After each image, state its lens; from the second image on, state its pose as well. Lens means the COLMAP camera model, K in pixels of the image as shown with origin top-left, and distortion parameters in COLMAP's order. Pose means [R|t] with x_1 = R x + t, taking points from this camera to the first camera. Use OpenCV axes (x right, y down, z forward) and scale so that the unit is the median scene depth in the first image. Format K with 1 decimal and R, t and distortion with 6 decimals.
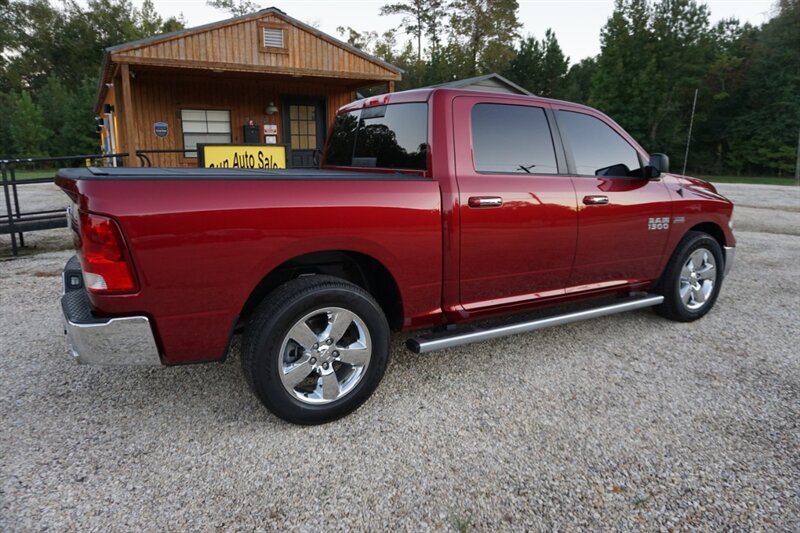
lens RADIAL K [[533.5, 0, 400.6], [0, 533.5, 262.5], [0, 0, 1]] dist [-0.047102, 0.033379]
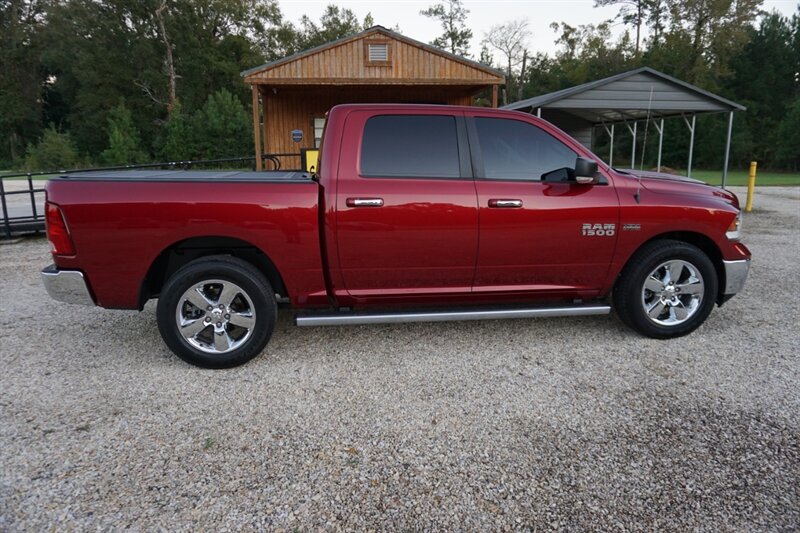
lens RADIAL K [[533.5, 0, 402.7], [0, 533.5, 261.5], [0, 0, 1]] dist [-0.047102, 0.033379]
pose [[0.924967, 0.066407, -0.374200, 0.251089], [-0.066406, 0.997709, 0.012913, -0.002377], [0.374200, 0.012905, 0.927258, -0.013204]]
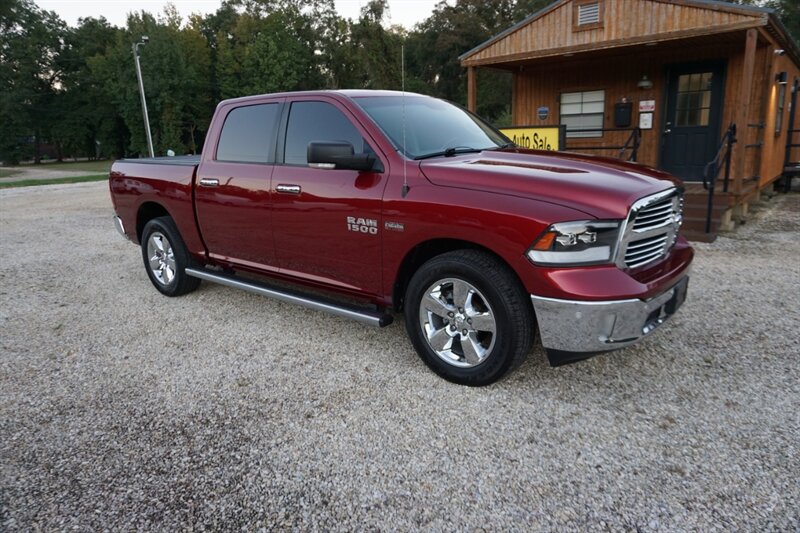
lens RADIAL K [[533.5, 0, 407.2], [0, 533.5, 267.4], [0, 0, 1]] dist [-0.047102, 0.033379]
pose [[0.346178, 0.205005, -0.915497, 0.613787], [-0.153109, 0.975096, 0.160455, -0.073520], [0.925591, 0.084624, 0.368945, 0.366882]]
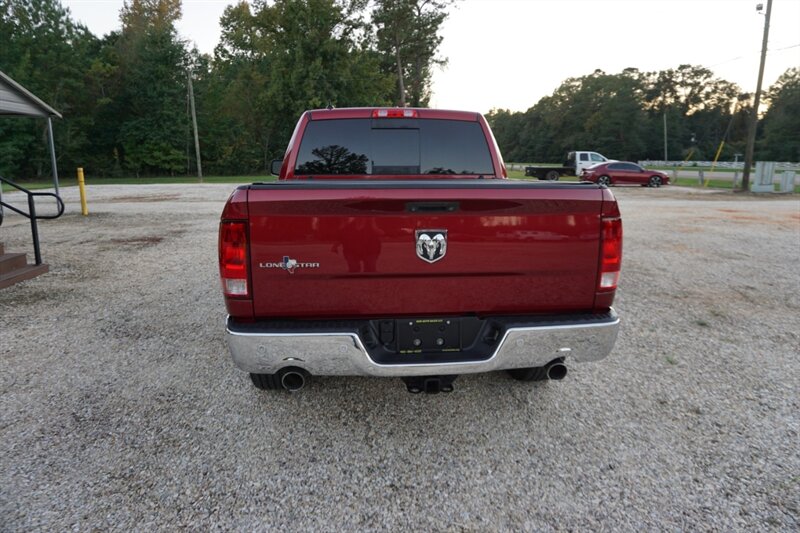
lens RADIAL K [[533.5, 0, 400.0], [0, 533.5, 263.1], [0, 0, 1]] dist [-0.047102, 0.033379]
pose [[0.444116, -0.177063, 0.878299, -0.457136], [0.180603, 0.977848, 0.105810, -0.051457], [-0.877578, 0.111631, 0.466256, 0.227453]]
